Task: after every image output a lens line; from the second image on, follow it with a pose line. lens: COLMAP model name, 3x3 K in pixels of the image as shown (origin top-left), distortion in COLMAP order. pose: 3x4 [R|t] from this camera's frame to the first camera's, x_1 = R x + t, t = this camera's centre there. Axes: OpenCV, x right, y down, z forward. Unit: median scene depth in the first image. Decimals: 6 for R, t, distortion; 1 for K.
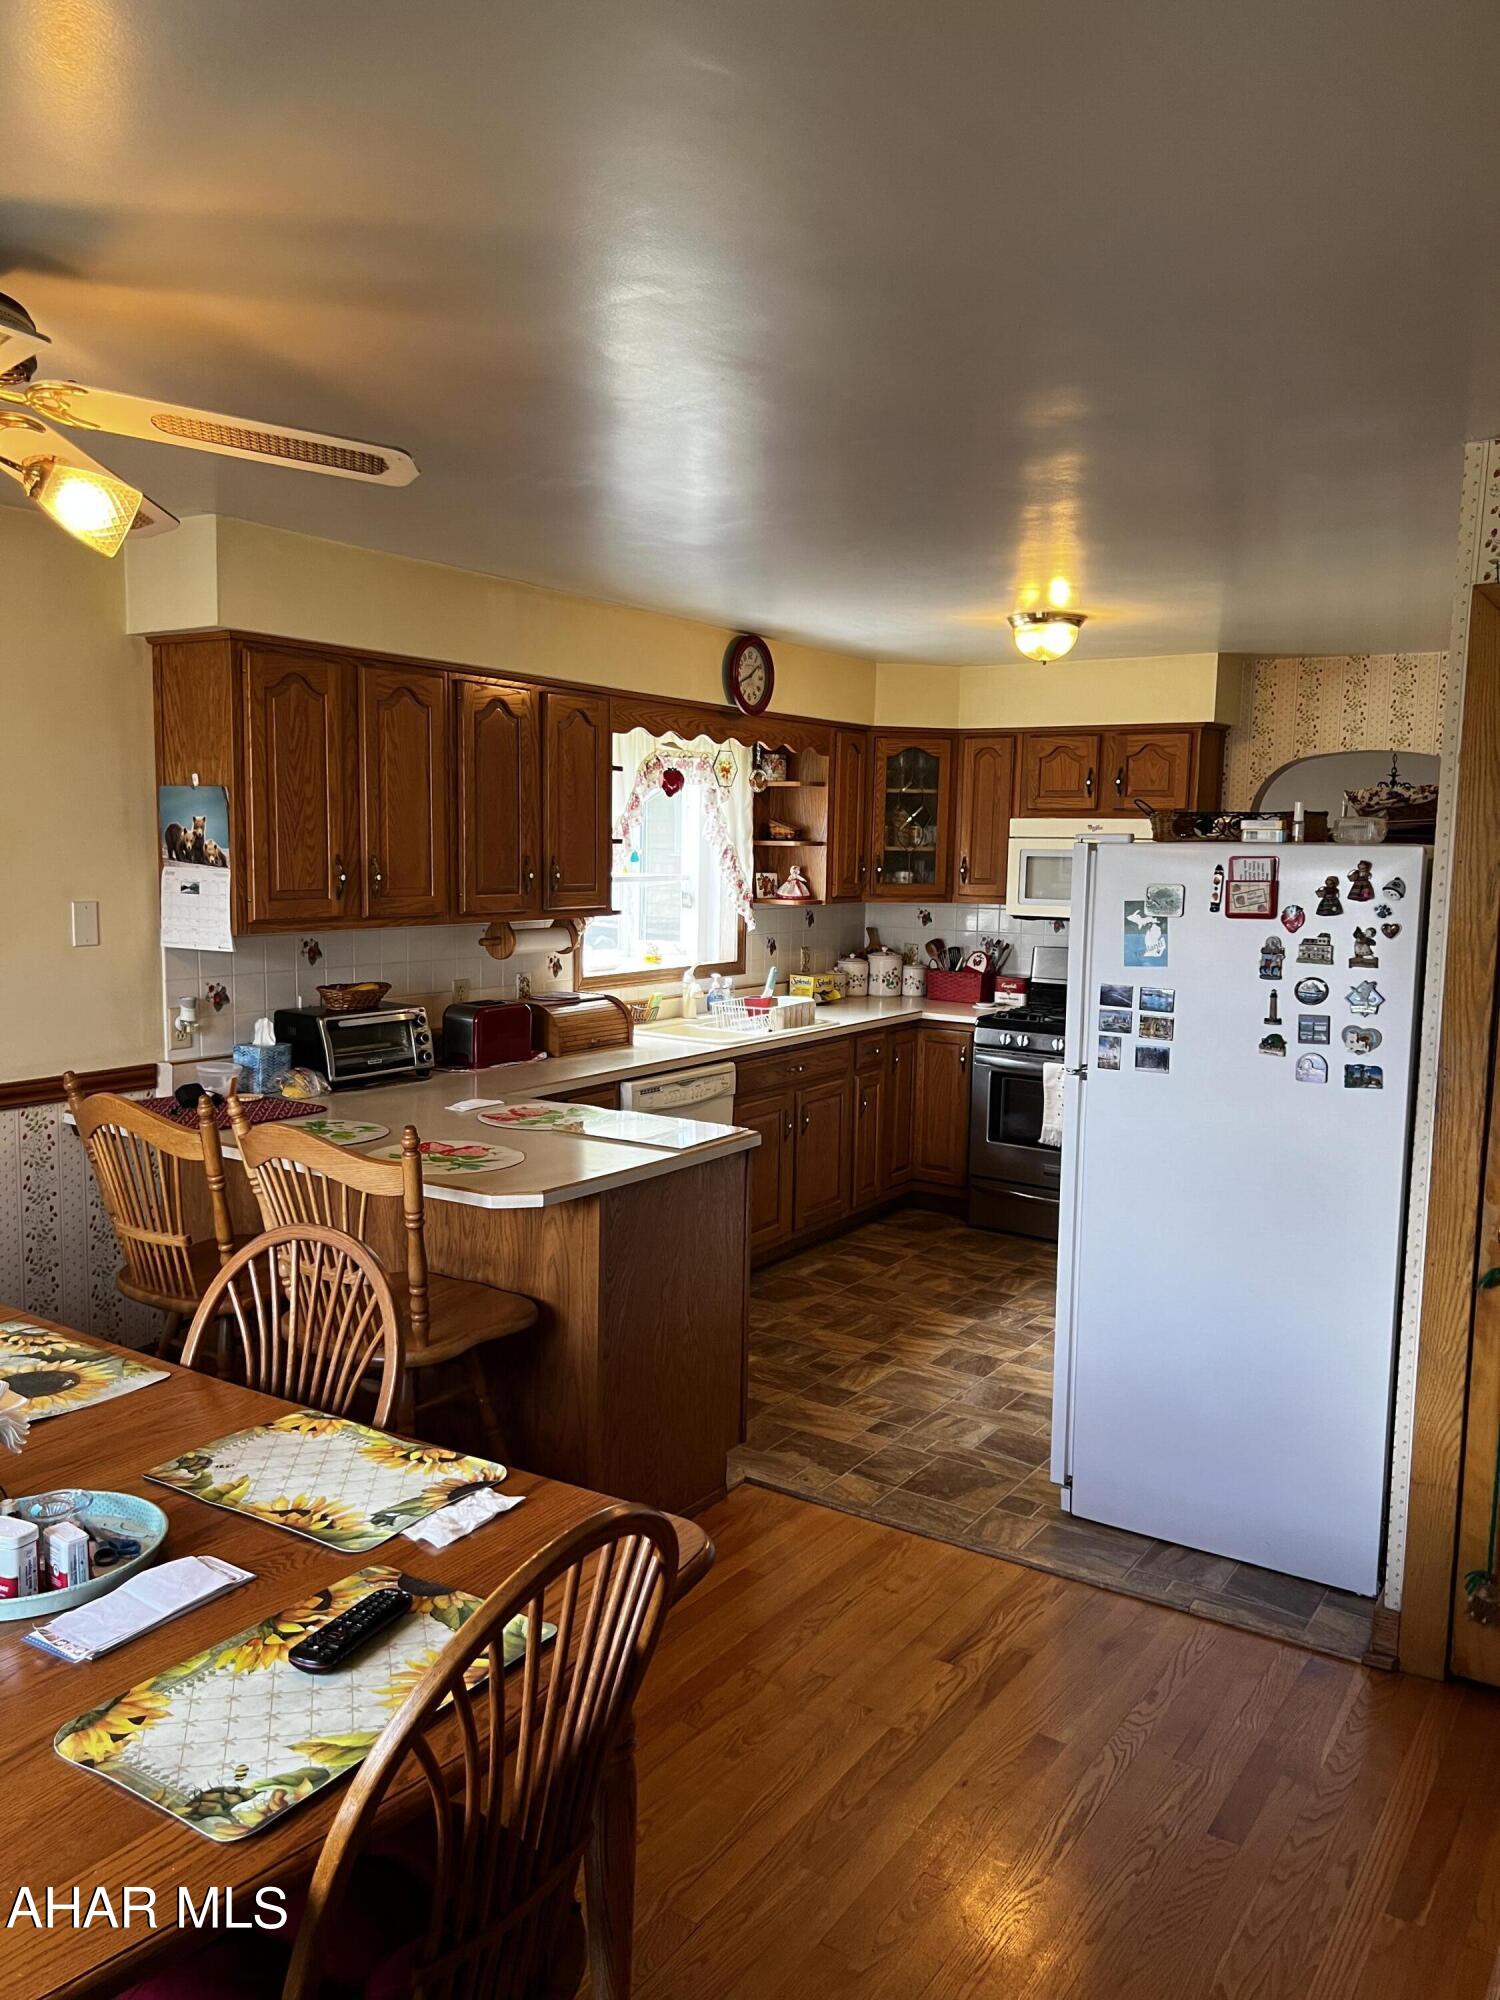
lens RADIAL K [[1495.3, 0, 750.0], [0, 1495.3, 1000.0], [0, 0, 1]] dist [0.082922, -0.093428]
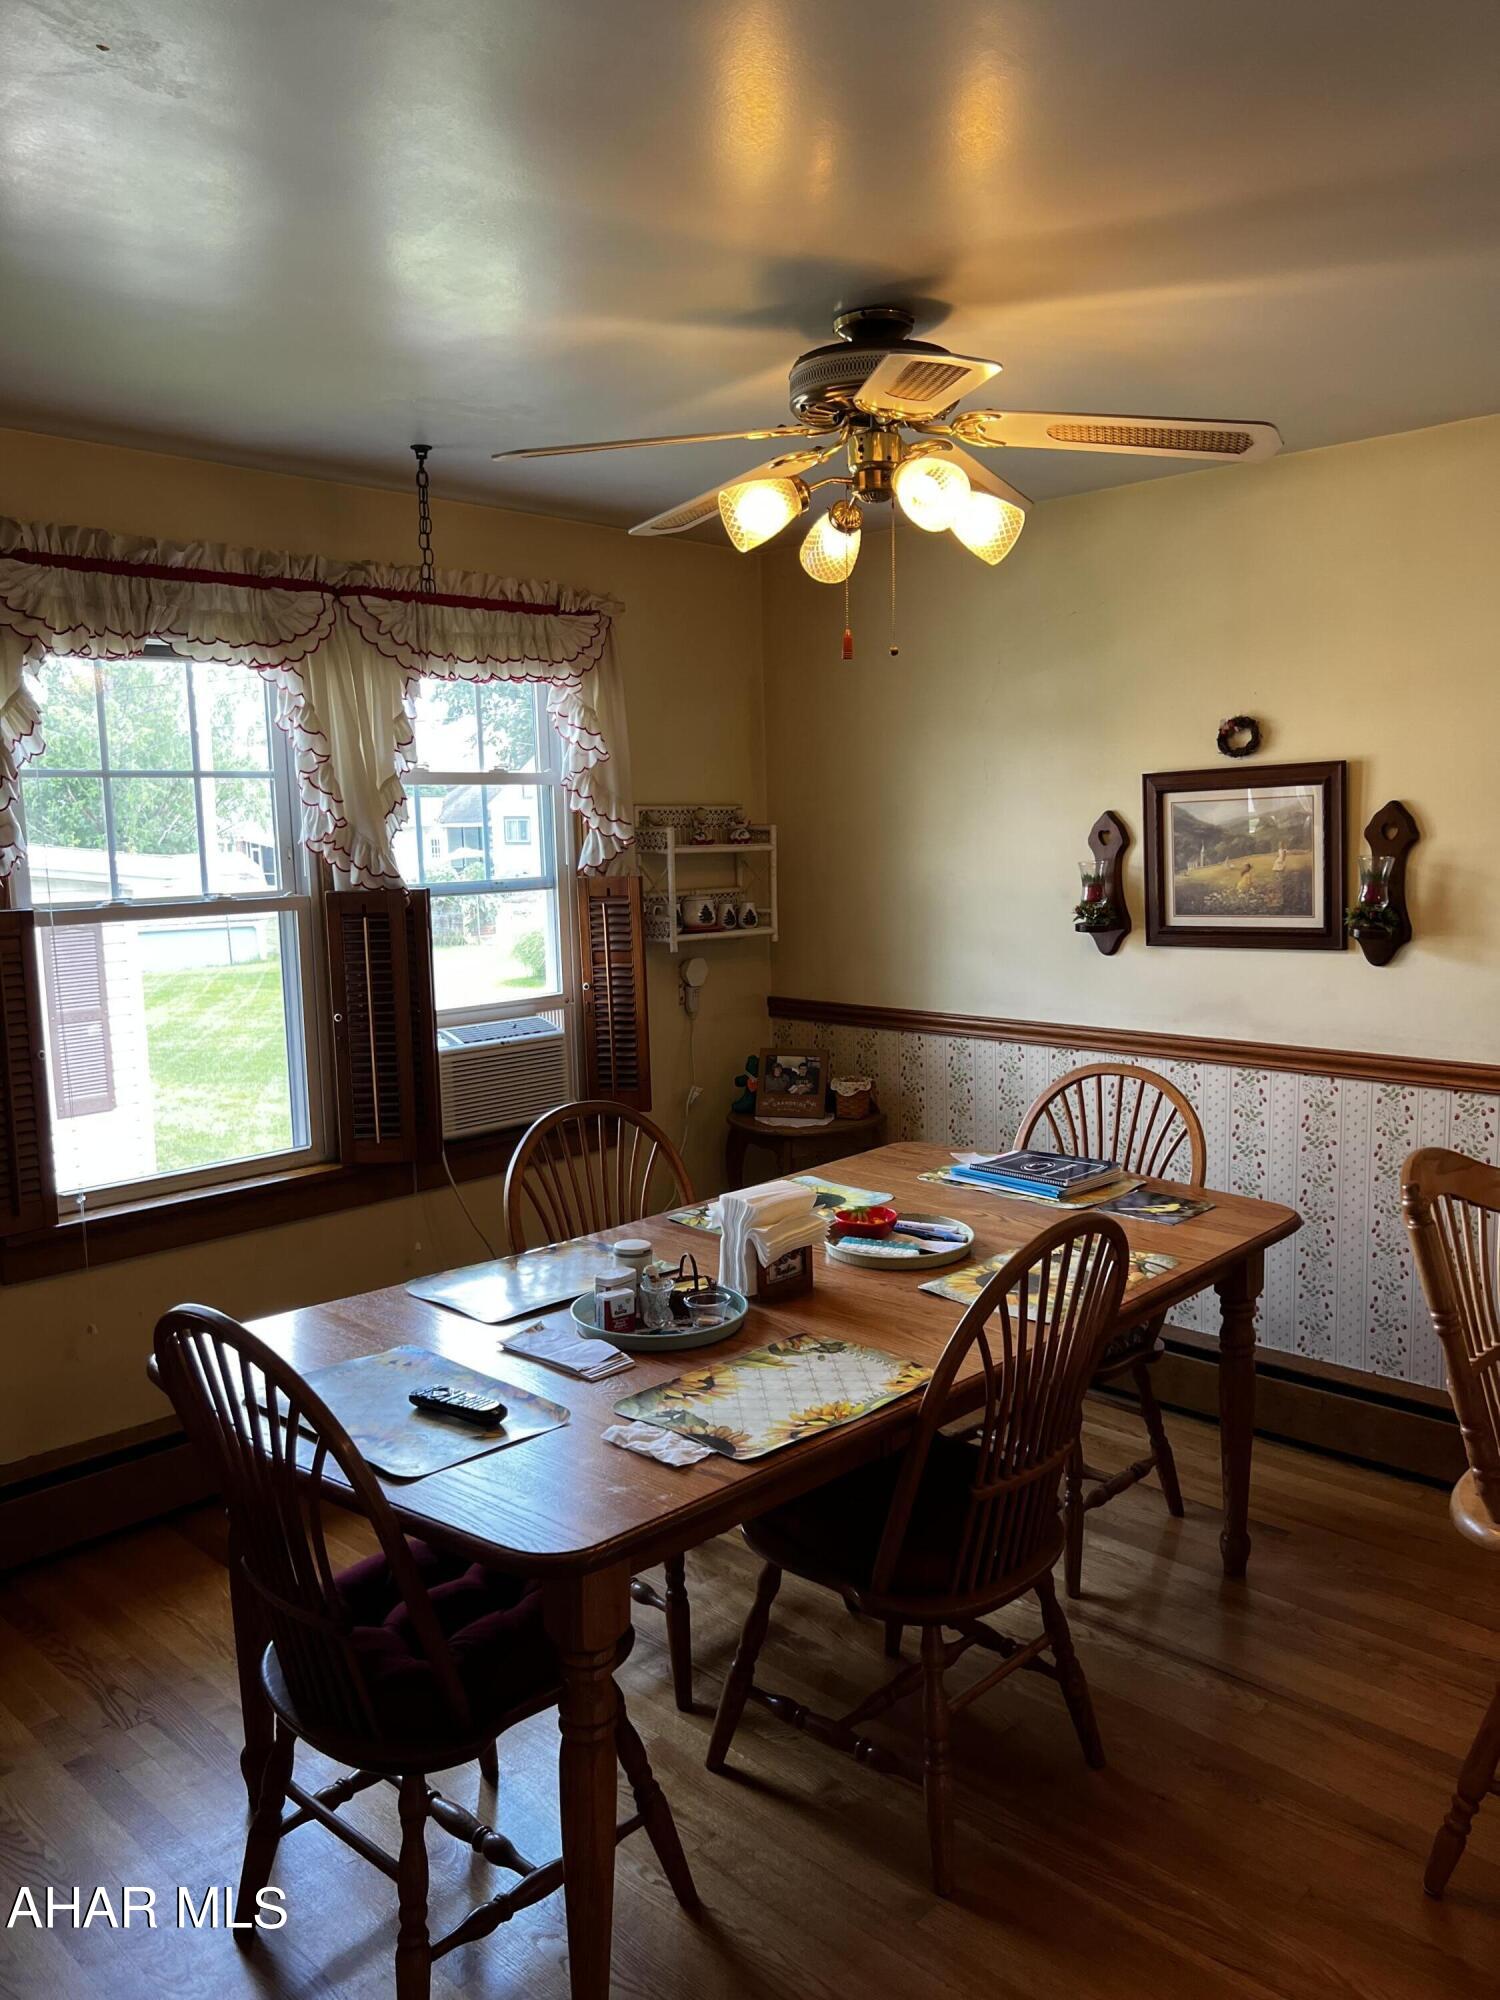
lens RADIAL K [[1495.3, 0, 750.0], [0, 1495.3, 1000.0], [0, 0, 1]] dist [0.082922, -0.093428]
pose [[-0.183715, 0.107935, -0.977036, 0.309446], [-0.088934, 0.988052, 0.125875, -0.037080], [0.978948, 0.110016, -0.171921, 0.484202]]
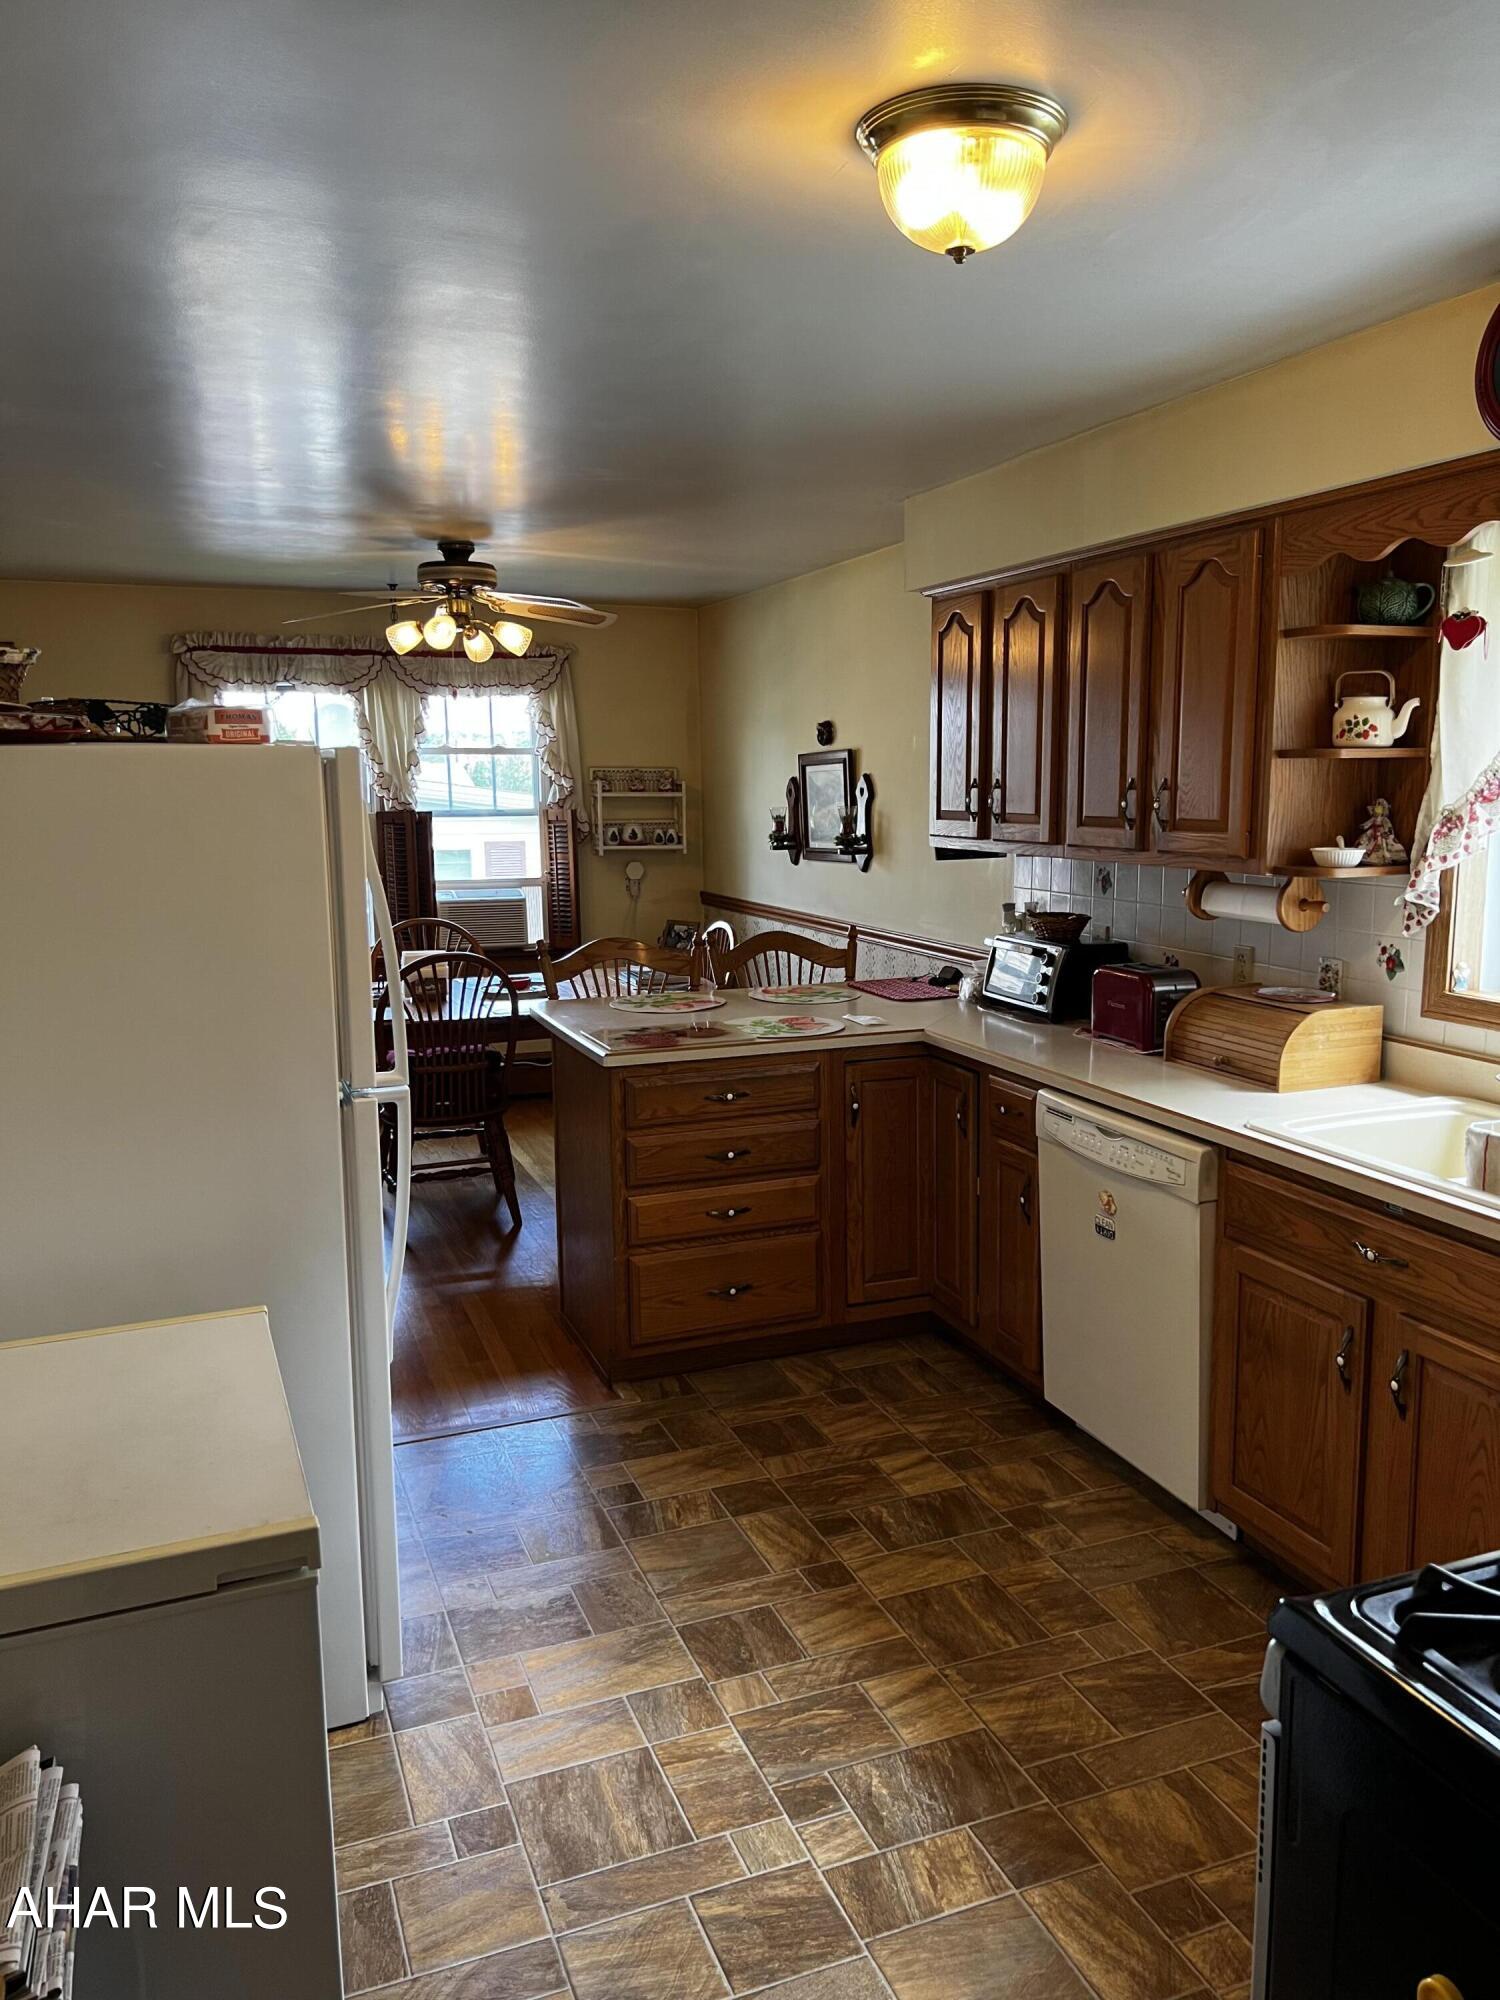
lens RADIAL K [[1495.3, 0, 750.0], [0, 1495.3, 1000.0], [0, 0, 1]] dist [0.082922, -0.093428]
pose [[-0.578773, 0.109313, -0.808129, 0.576527], [-0.091335, 0.976051, 0.197441, -0.116624], [0.810358, 0.188084, -0.554928, 1.251293]]
